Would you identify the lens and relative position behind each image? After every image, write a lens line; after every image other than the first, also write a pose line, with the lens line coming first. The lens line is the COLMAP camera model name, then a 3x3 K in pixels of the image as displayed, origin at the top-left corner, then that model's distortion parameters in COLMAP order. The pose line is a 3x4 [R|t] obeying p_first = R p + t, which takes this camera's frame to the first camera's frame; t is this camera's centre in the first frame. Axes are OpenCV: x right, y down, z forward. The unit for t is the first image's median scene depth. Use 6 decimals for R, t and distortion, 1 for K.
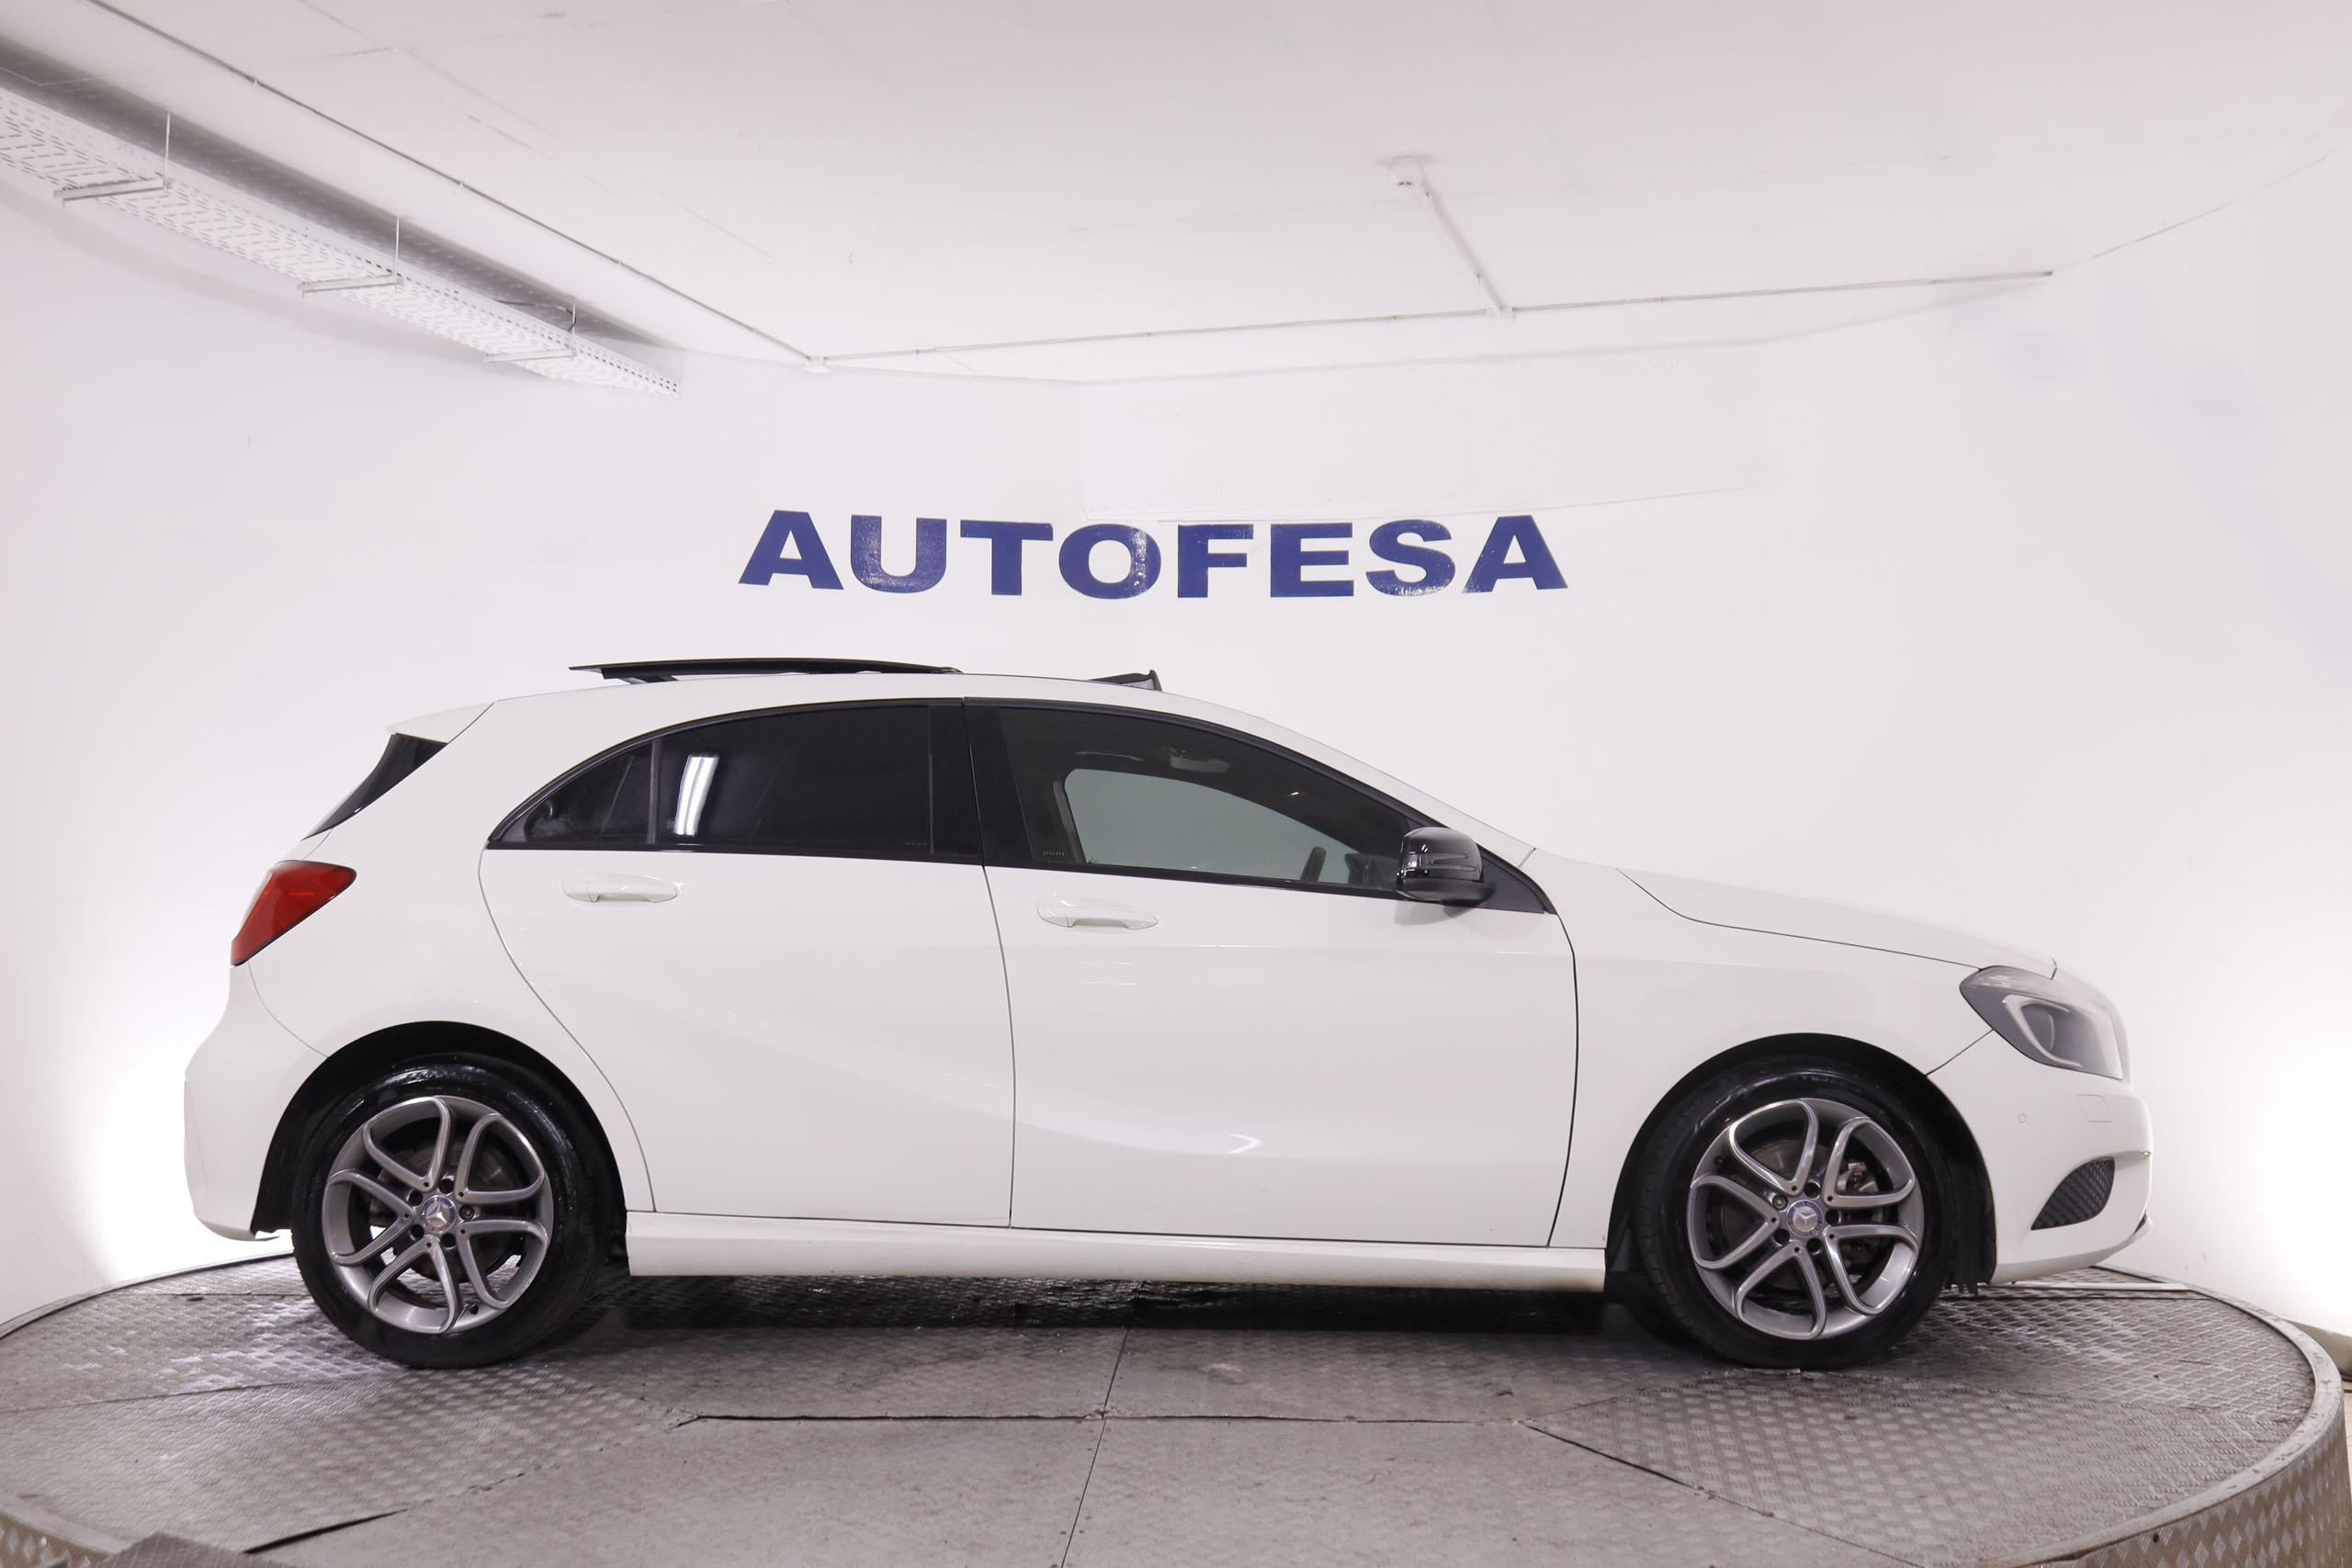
lens RADIAL K [[2454.7, 0, 1178.9], [0, 2454.7, 743.4], [0, 0, 1]] dist [-0.133187, 0.162475]
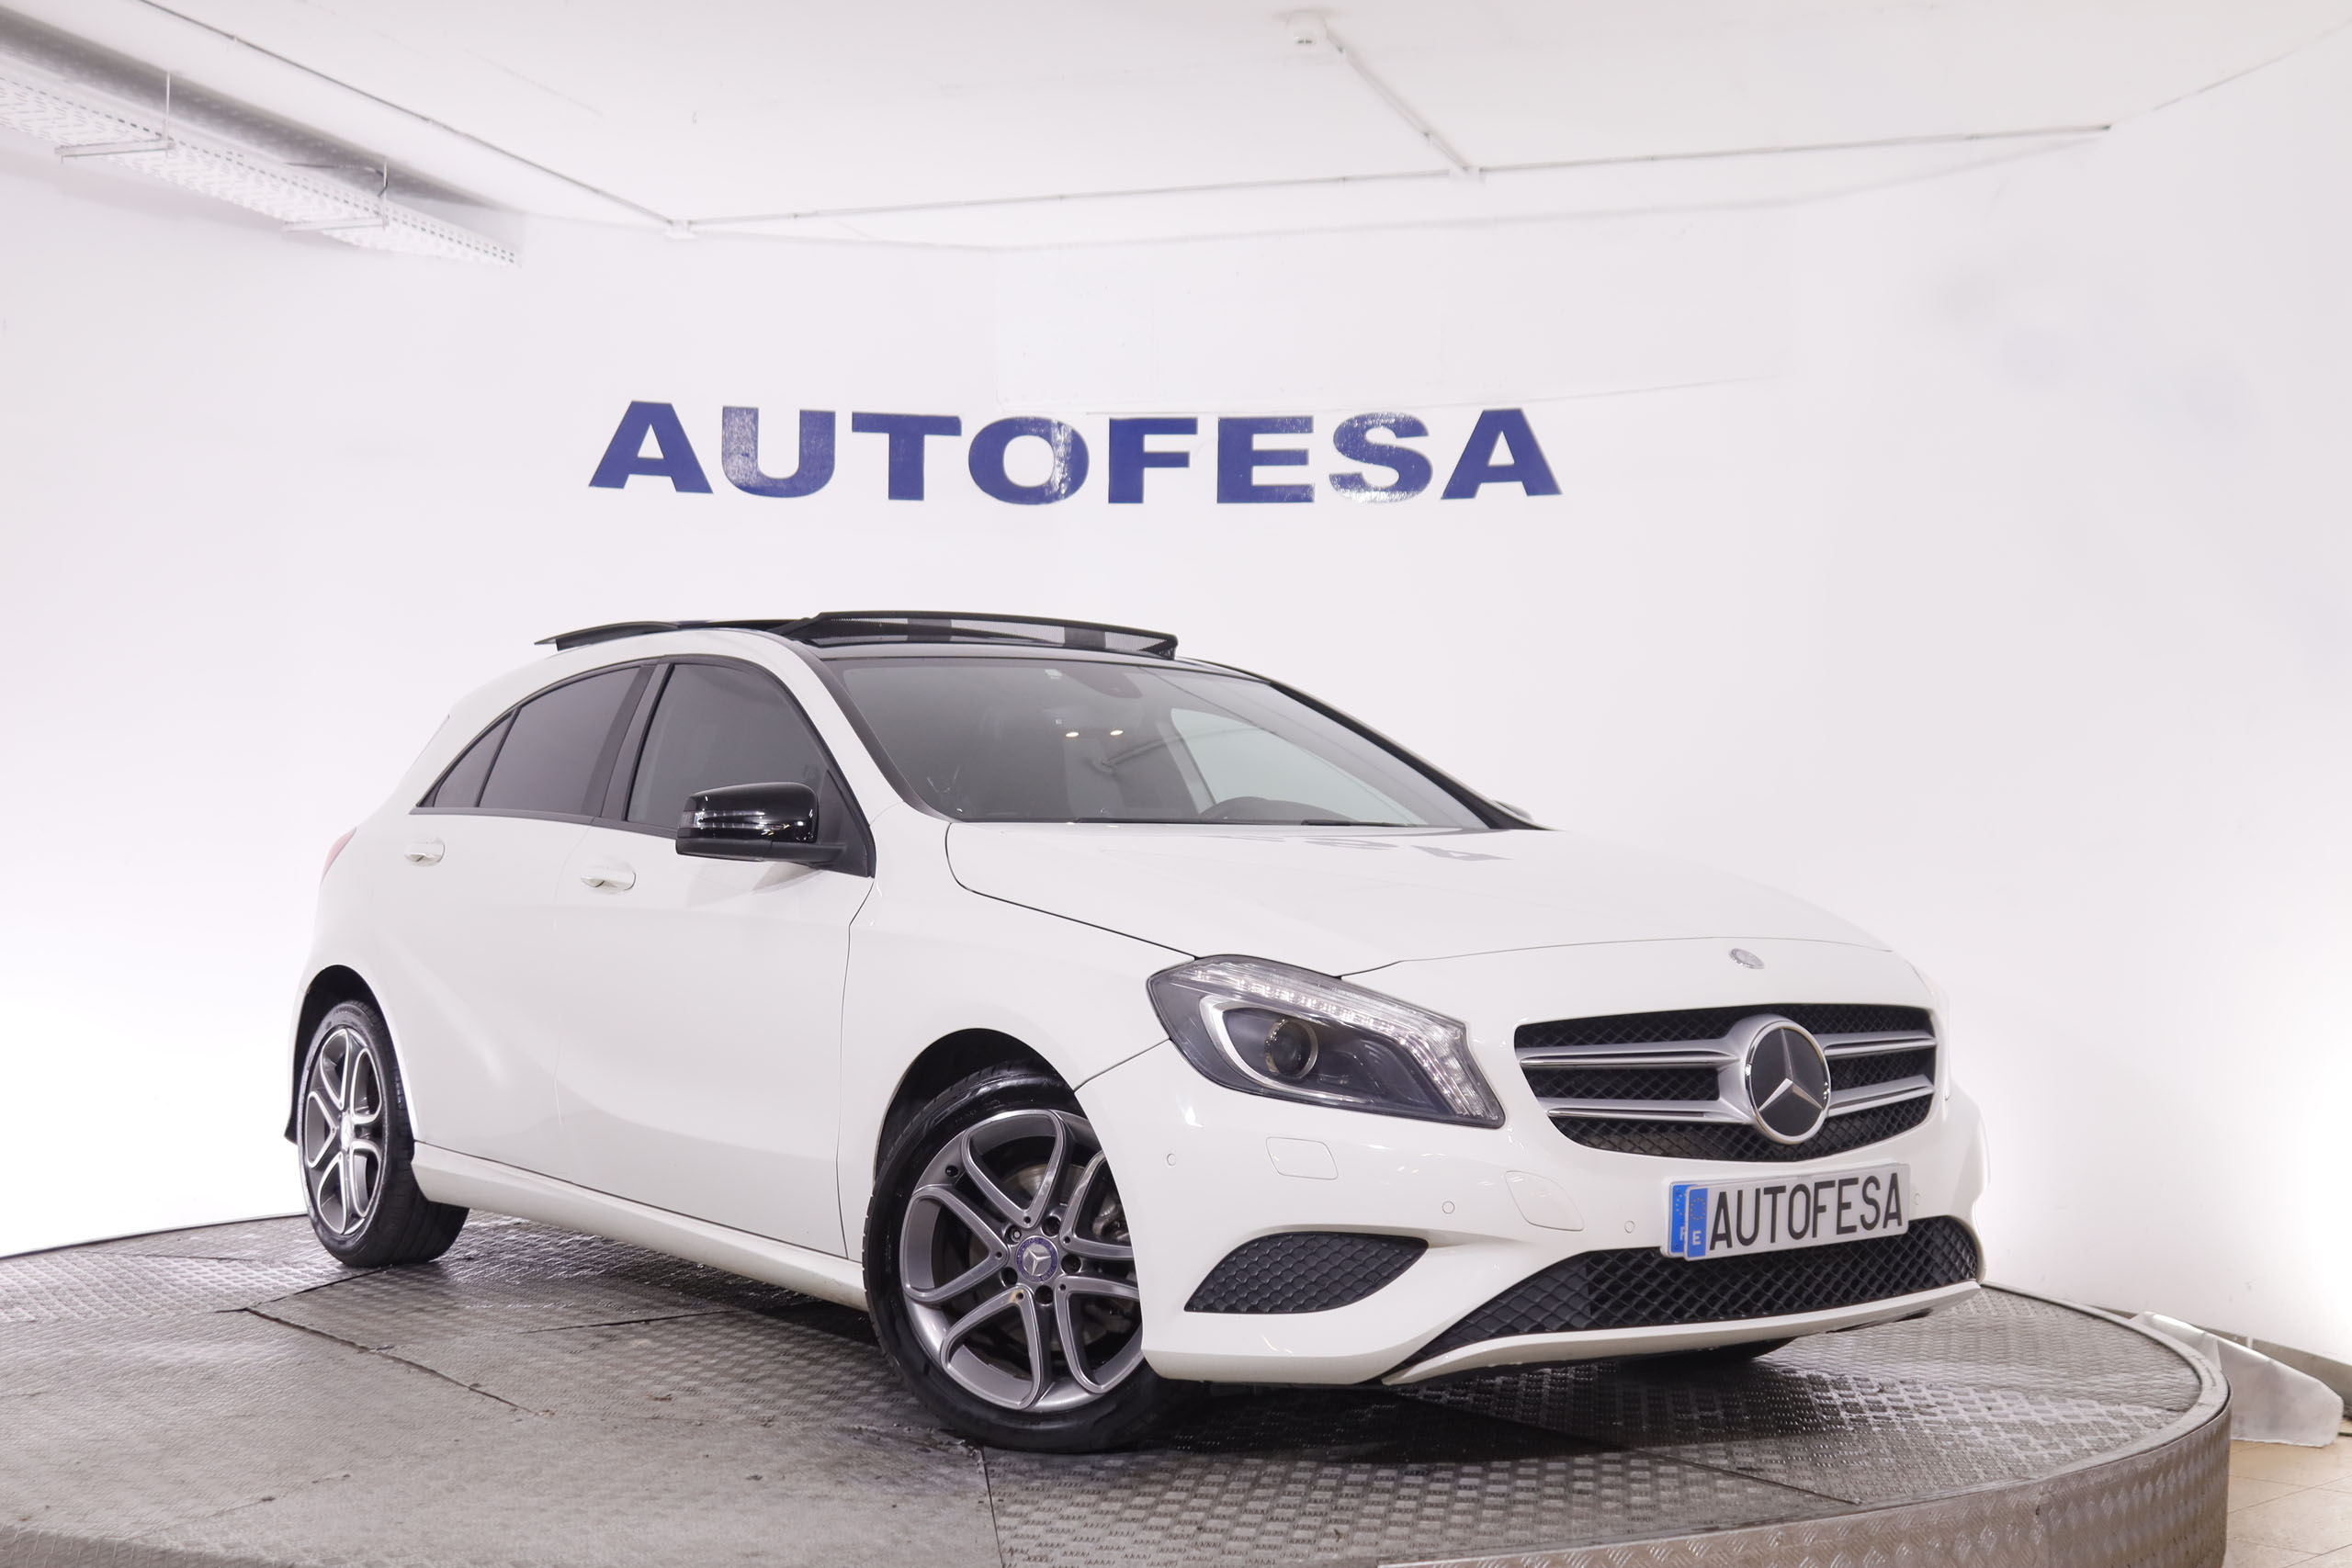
lens RADIAL K [[3182.8, 0, 1181.8], [0, 3182.8, 750.2], [0, 0, 1]] dist [-0.073671, 0.166352]
pose [[0.999381, 0.005851, -0.034701, 0.068470], [-0.004822, 0.999549, 0.029657, -0.007345], [0.034859, -0.029471, 0.998958, -0.110042]]
